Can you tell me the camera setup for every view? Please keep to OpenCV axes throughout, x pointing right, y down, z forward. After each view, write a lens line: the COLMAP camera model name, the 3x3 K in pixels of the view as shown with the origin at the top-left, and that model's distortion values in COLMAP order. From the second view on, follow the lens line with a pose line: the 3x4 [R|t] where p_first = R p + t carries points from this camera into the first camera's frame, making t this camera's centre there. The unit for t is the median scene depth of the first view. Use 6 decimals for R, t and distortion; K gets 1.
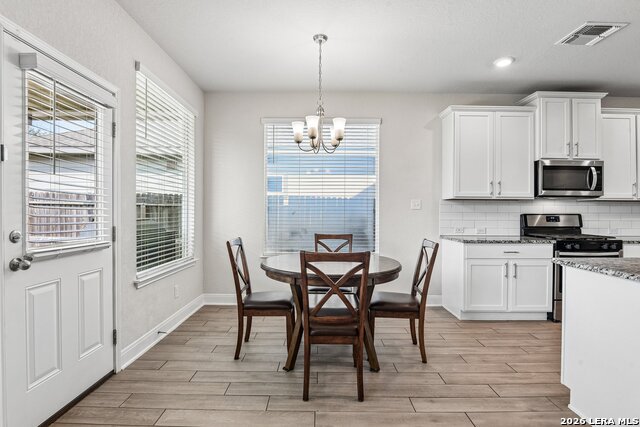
lens RADIAL K [[316.9, 0, 317.8], [0, 316.9, 213.4], [0, 0, 1]] dist [-0.013494, -0.000599]
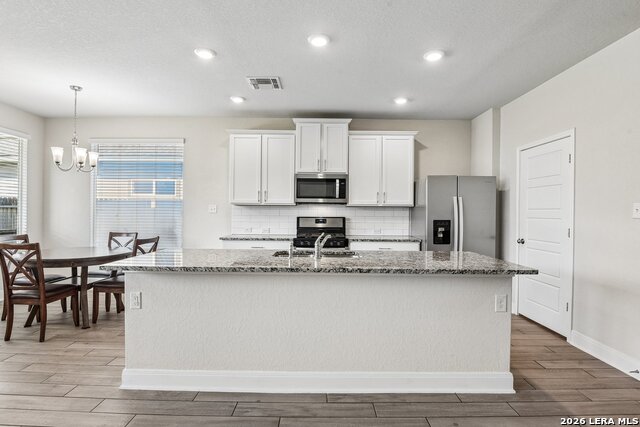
lens RADIAL K [[323.5, 0, 320.0], [0, 323.5, 213.5], [0, 0, 1]] dist [-0.034225, -0.000214]
pose [[0.999994, 0.002983, -0.001488, 0.798967], [-0.002982, 0.999996, 0.000115, -0.013120], [0.001489, -0.000111, 0.999999, -0.269748]]
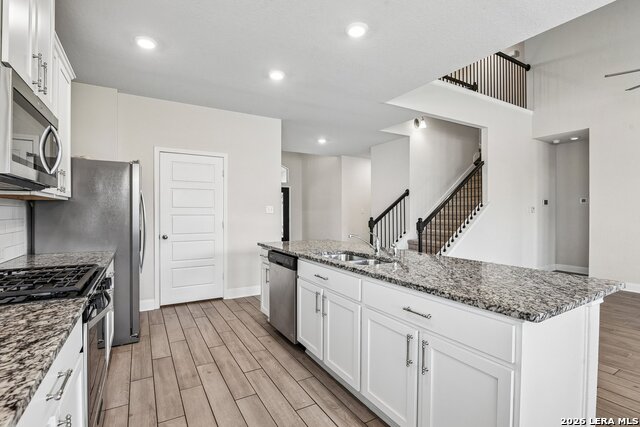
lens RADIAL K [[297.1, 0, 321.7], [0, 297.1, 212.7], [0, 0, 1]] dist [-0.012343, -0.000267]
pose [[-0.519679, -0.007348, 0.854330, 0.281417], [0.001087, 0.999957, 0.009262, -0.018956], [-0.854361, 0.005742, -0.519648, 0.867642]]
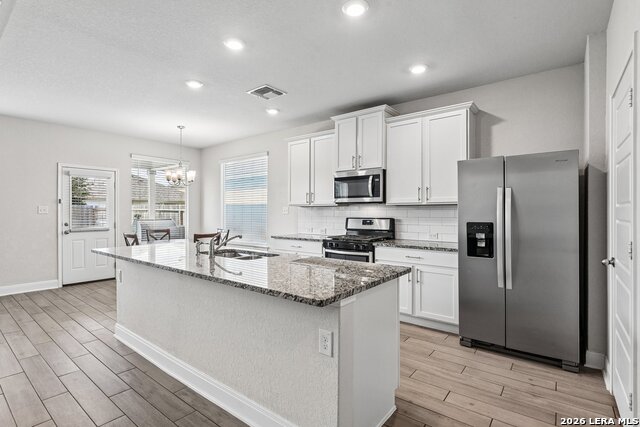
lens RADIAL K [[316.9, 0, 317.8], [0, 316.9, 213.4], [0, 0, 1]] dist [-0.013494, -0.000599]
pose [[0.781643, -0.003757, -0.623715, 1.404103], [0.001832, 0.999991, -0.003728, -0.011204], [0.623723, 0.001772, 0.781643, 0.011640]]
